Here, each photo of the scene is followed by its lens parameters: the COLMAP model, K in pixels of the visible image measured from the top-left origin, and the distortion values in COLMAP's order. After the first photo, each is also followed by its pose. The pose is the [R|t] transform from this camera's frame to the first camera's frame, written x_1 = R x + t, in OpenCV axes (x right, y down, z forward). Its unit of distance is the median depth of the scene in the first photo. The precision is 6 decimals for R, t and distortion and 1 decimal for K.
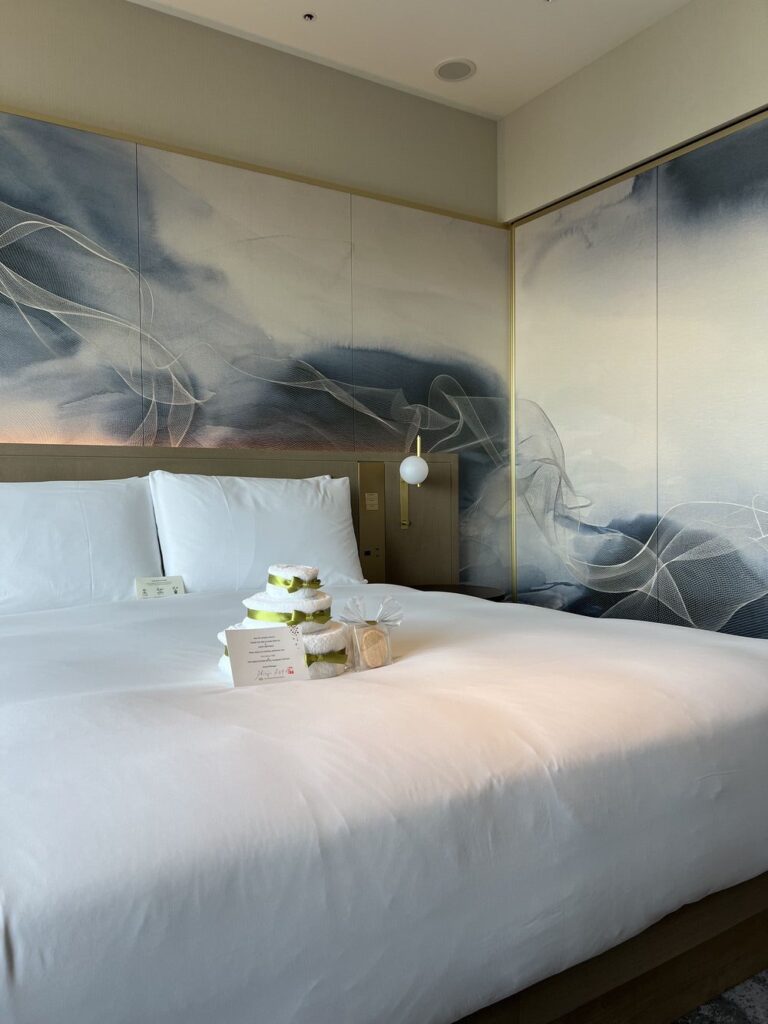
lens RADIAL K [[775.7, 0, 386.4], [0, 775.7, 533.4], [0, 0, 1]] dist [0.004667, -0.000994]
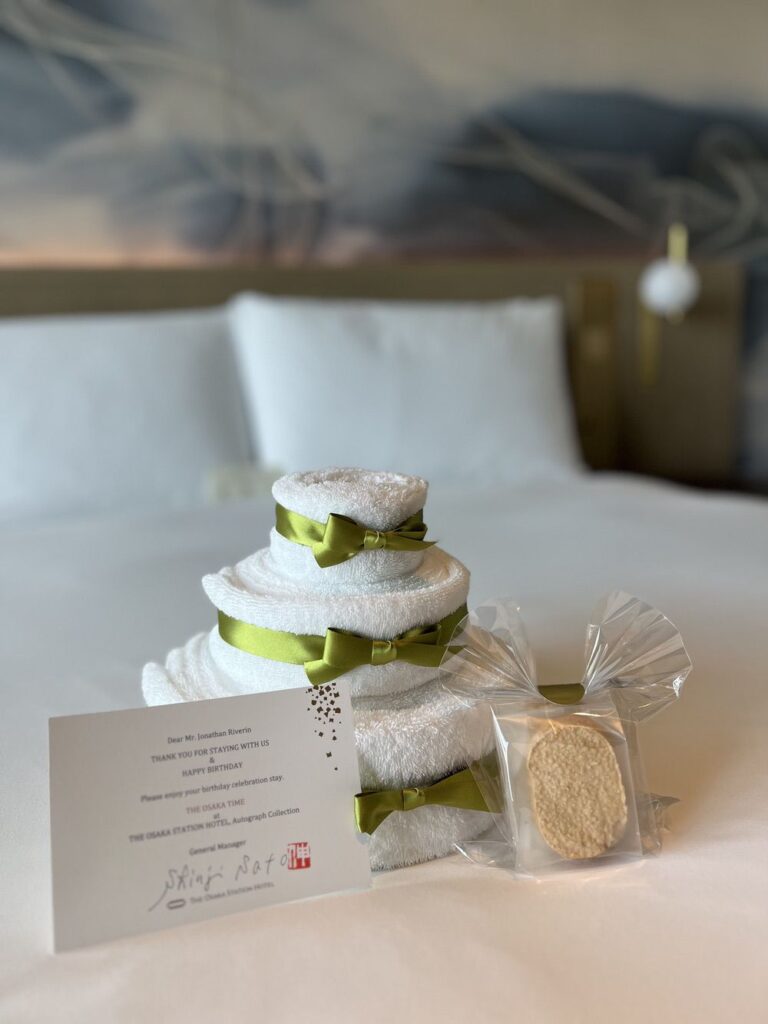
lens RADIAL K [[775.7, 0, 386.4], [0, 775.7, 533.4], [0, 0, 1]] dist [0.004667, -0.000994]
pose [[0.963328, 0.028340, -0.266827, -0.012384], [0.015007, 0.987160, 0.159029, 0.009935], [0.267908, -0.157201, 0.950533, 0.440035]]
